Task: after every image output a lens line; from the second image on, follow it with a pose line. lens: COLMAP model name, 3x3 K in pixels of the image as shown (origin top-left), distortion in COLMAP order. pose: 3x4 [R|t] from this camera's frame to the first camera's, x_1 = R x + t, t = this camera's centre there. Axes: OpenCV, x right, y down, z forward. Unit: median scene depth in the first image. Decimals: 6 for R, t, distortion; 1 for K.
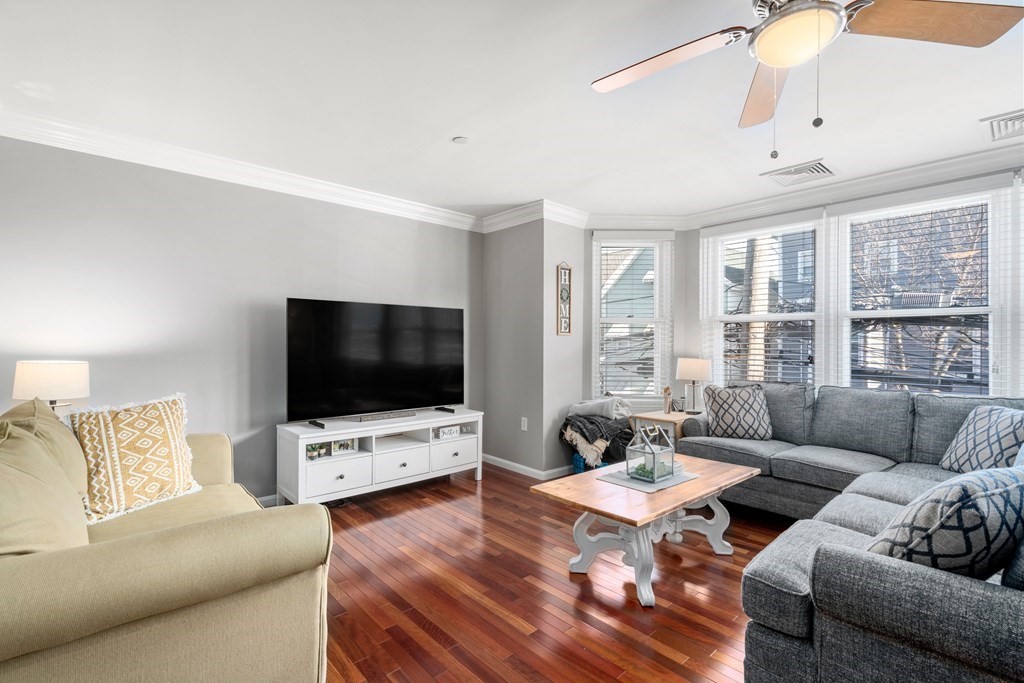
lens RADIAL K [[462.2, 0, 509.6], [0, 462.2, 348.5], [0, 0, 1]] dist [-0.008773, 0.000423]
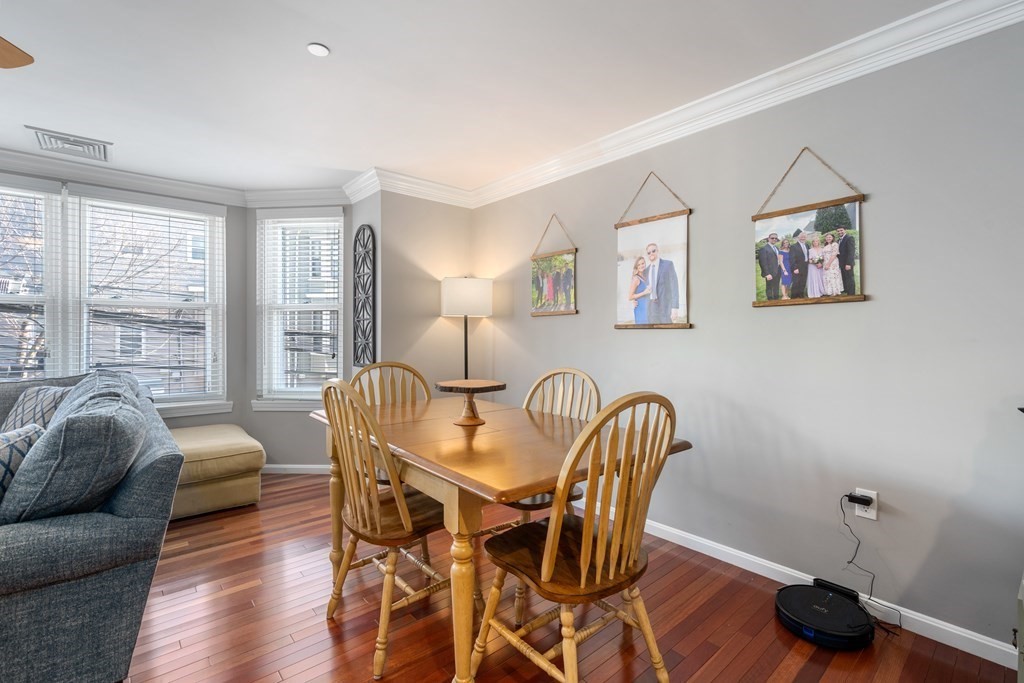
lens RADIAL K [[462.2, 0, 510.5], [0, 462.2, 335.0], [0, 0, 1]] dist [-0.008773, 0.000423]
pose [[0.018917, -0.008006, 0.999789, -0.039754], [0.010123, 0.999918, 0.007815, 0.001970], [-0.999770, 0.009973, 0.018997, -0.155059]]
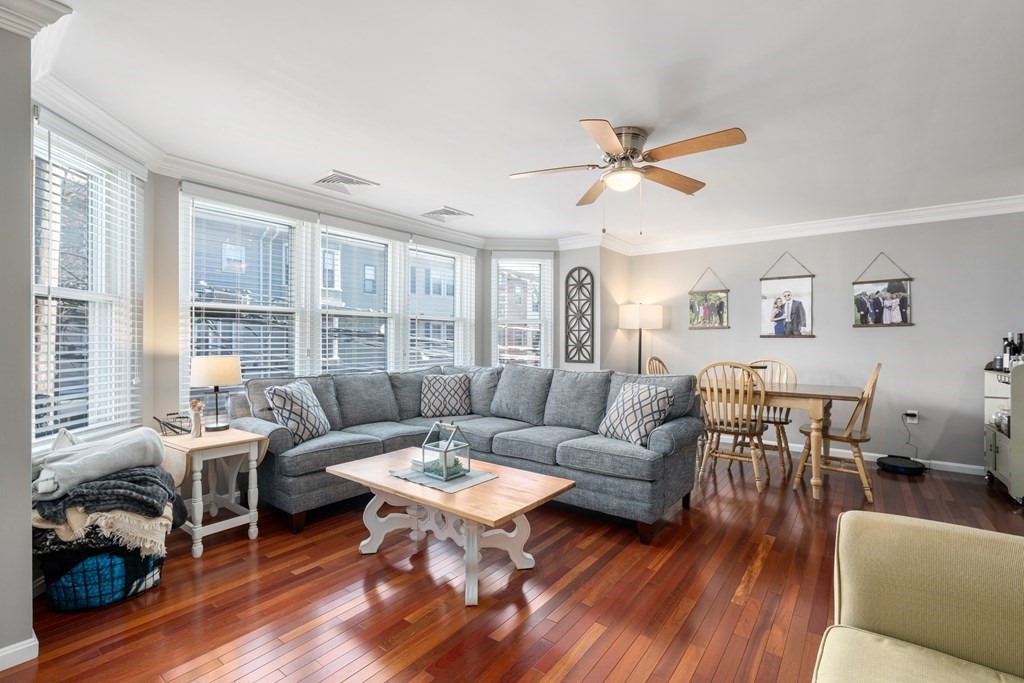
lens RADIAL K [[462.2, 0, 515.1], [0, 462.2, 340.5], [0, 0, 1]] dist [-0.008773, 0.000423]
pose [[-0.184649, -0.004164, 0.982796, -0.611910], [0.007066, 0.999960, 0.005564, -0.007178], [-0.982779, 0.007971, -0.184612, 0.930057]]
